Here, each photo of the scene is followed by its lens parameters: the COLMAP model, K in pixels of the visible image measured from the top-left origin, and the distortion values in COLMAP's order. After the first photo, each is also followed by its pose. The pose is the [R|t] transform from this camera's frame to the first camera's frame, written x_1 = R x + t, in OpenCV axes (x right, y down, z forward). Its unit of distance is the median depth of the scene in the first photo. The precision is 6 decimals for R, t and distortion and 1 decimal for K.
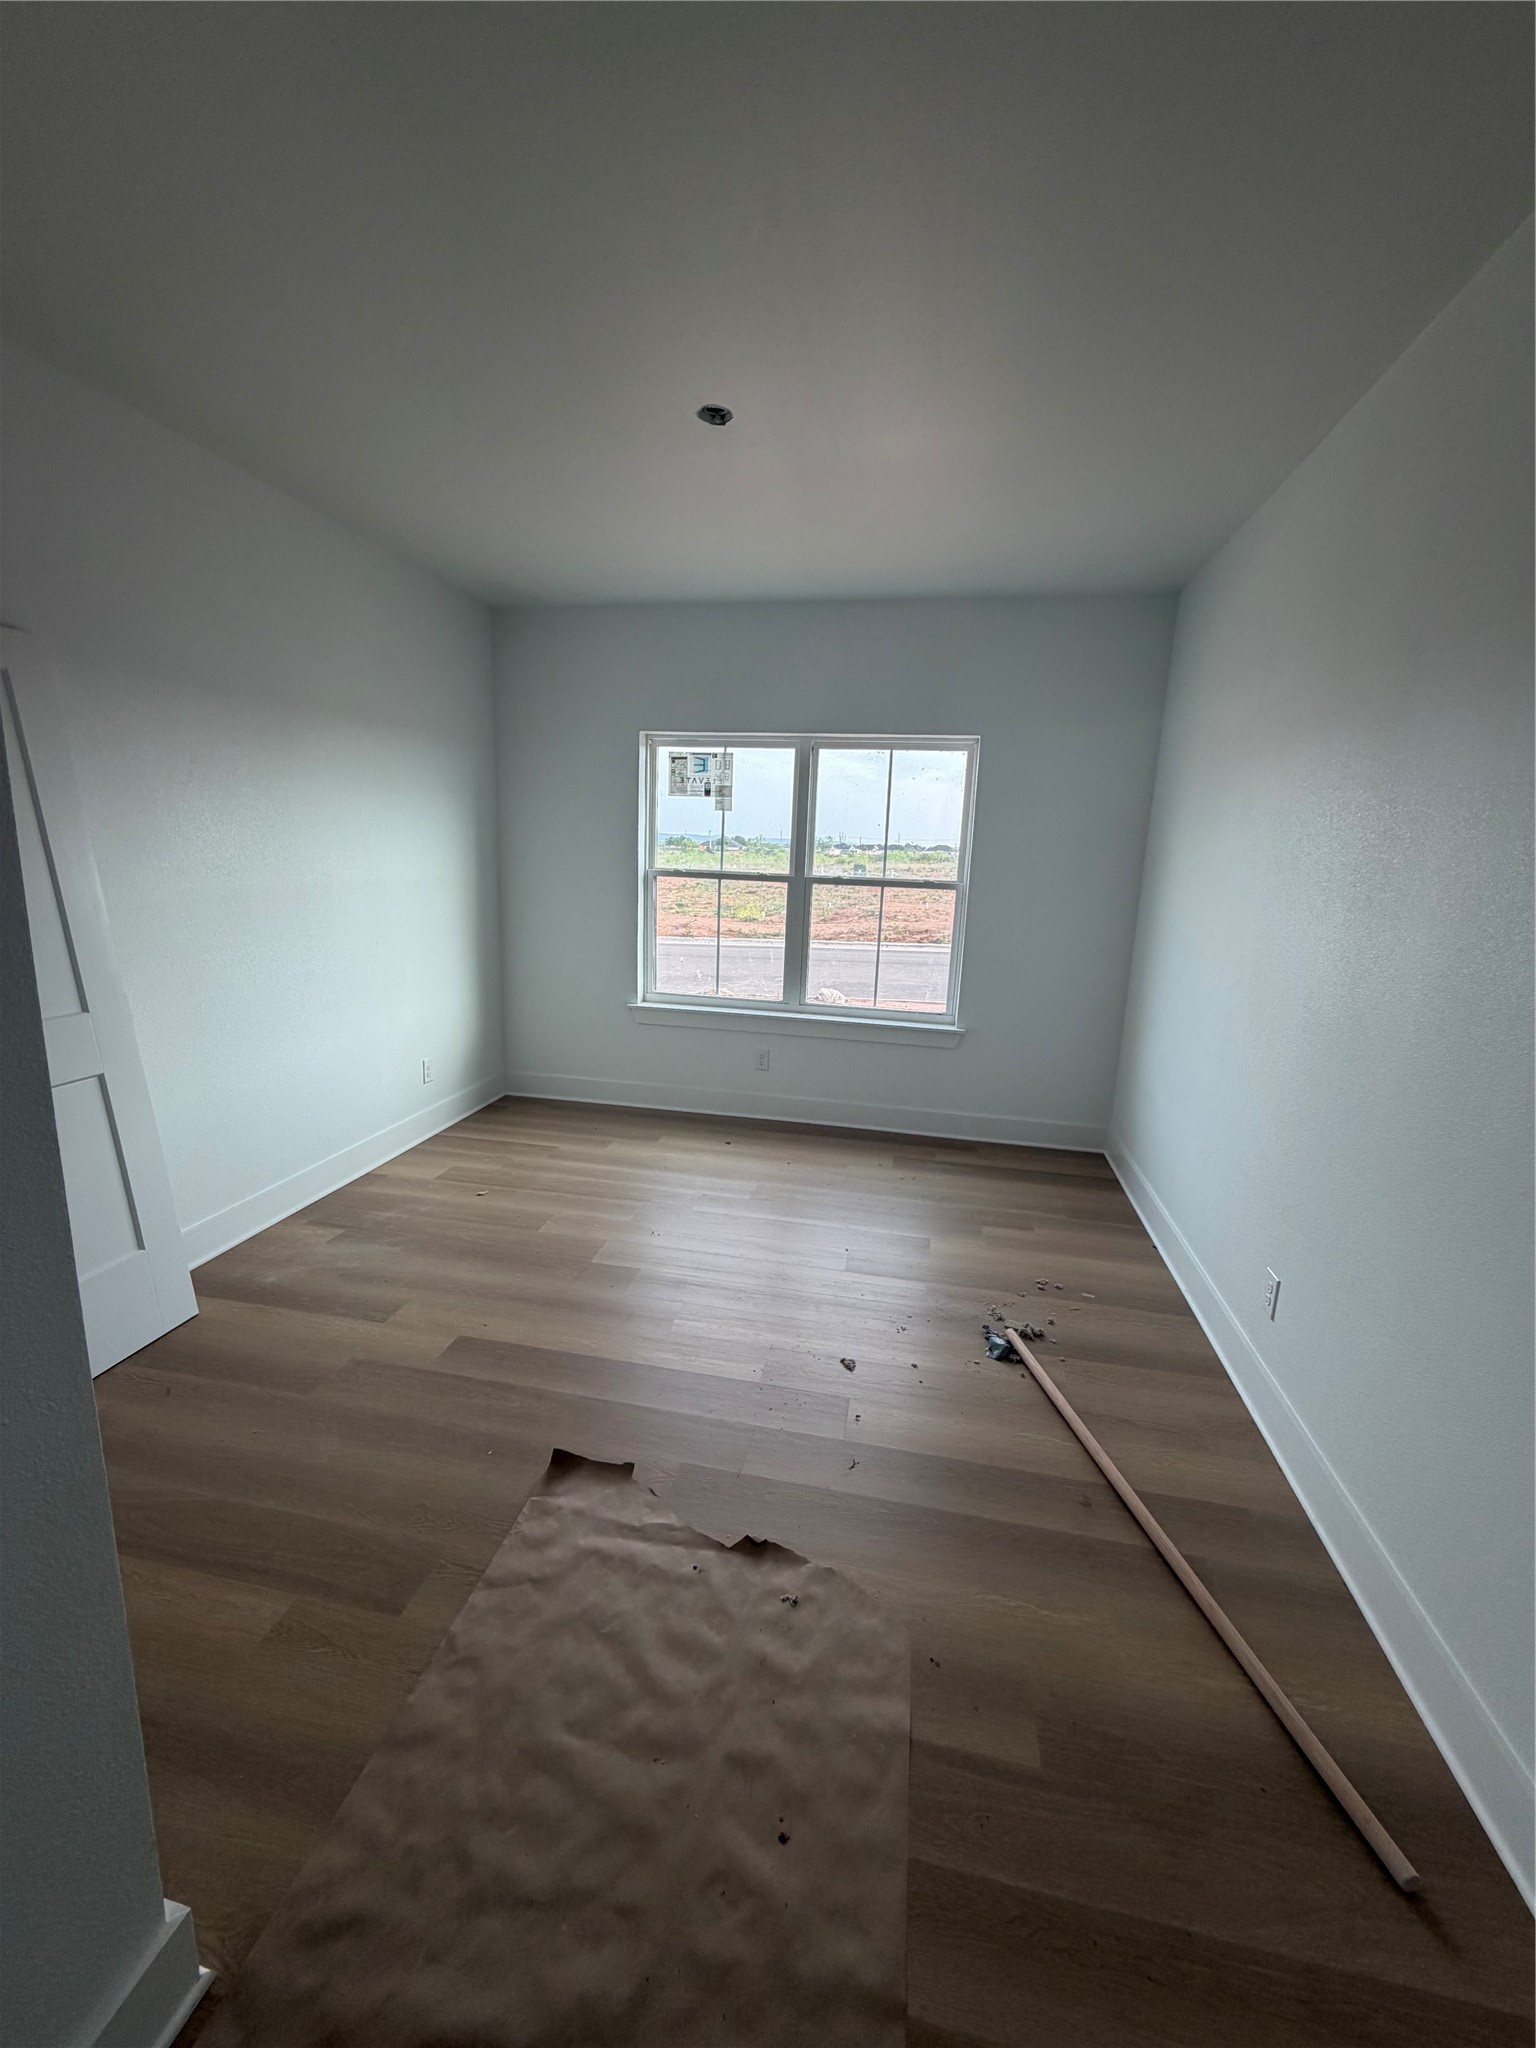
lens RADIAL K [[808.7, 0, 768.0], [0, 808.7, 1024.0], [0, 0, 1]] dist [0.000292, 0.000002]
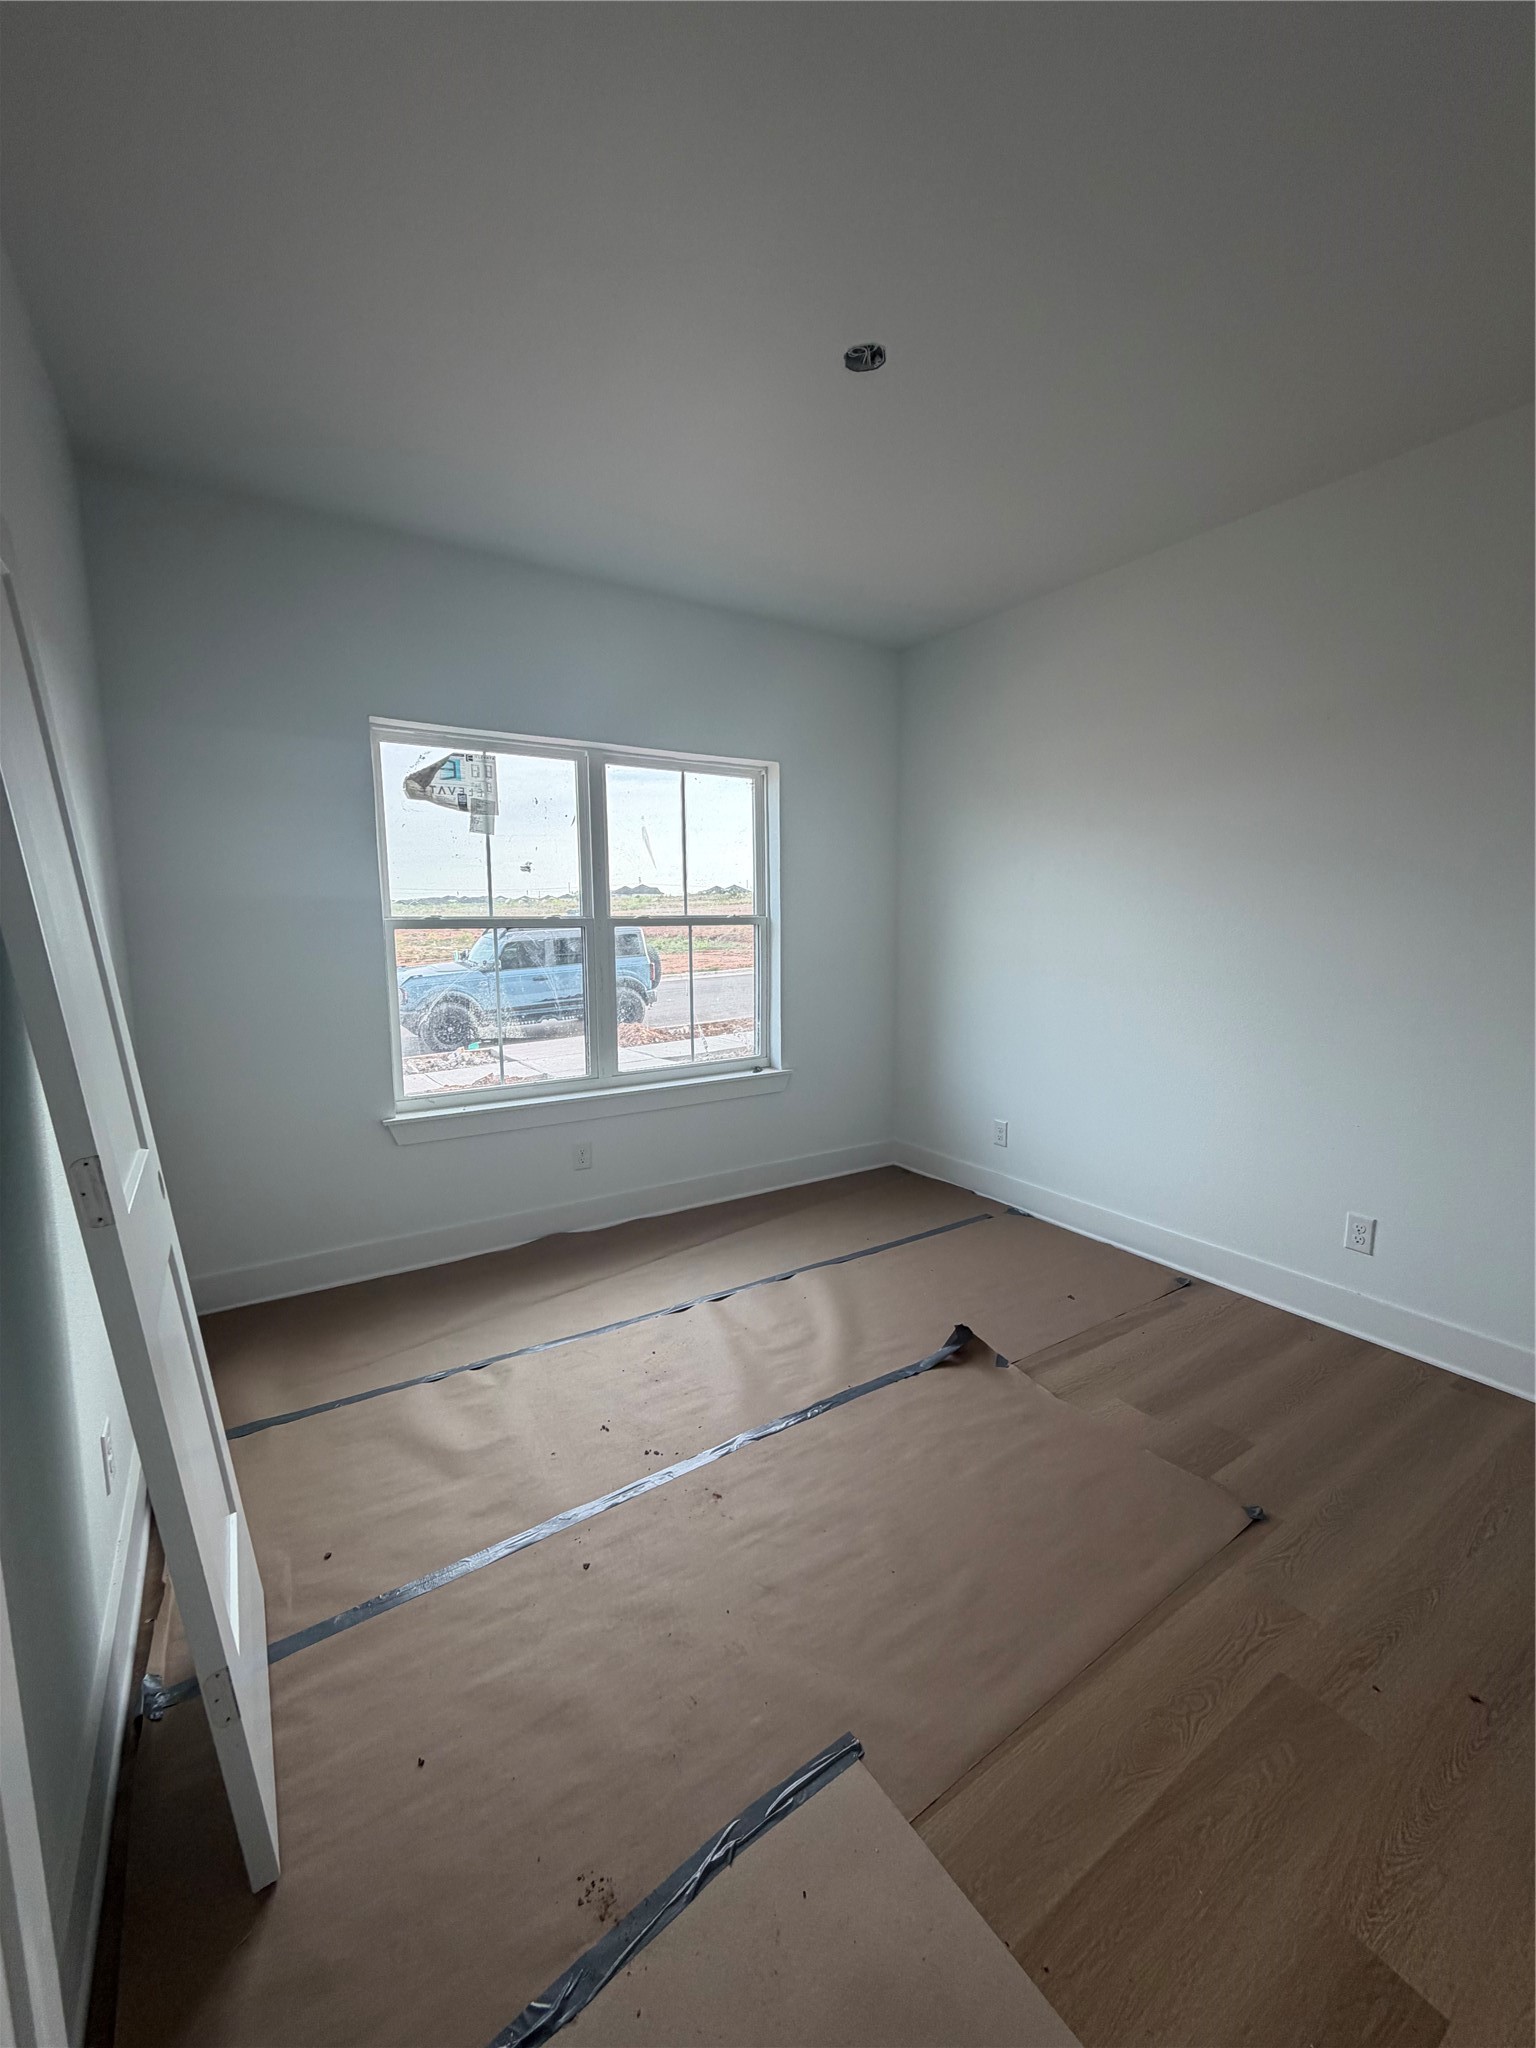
lens RADIAL K [[808.7, 0, 768.0], [0, 808.7, 1024.0], [0, 0, 1]] dist [0.000292, 0.000002]
pose [[0.707039, -0.131410, 0.694857, -0.416229], [0.159296, 0.986925, 0.024557, -0.072927], [-0.688999, 0.093325, 0.718728, 0.320781]]
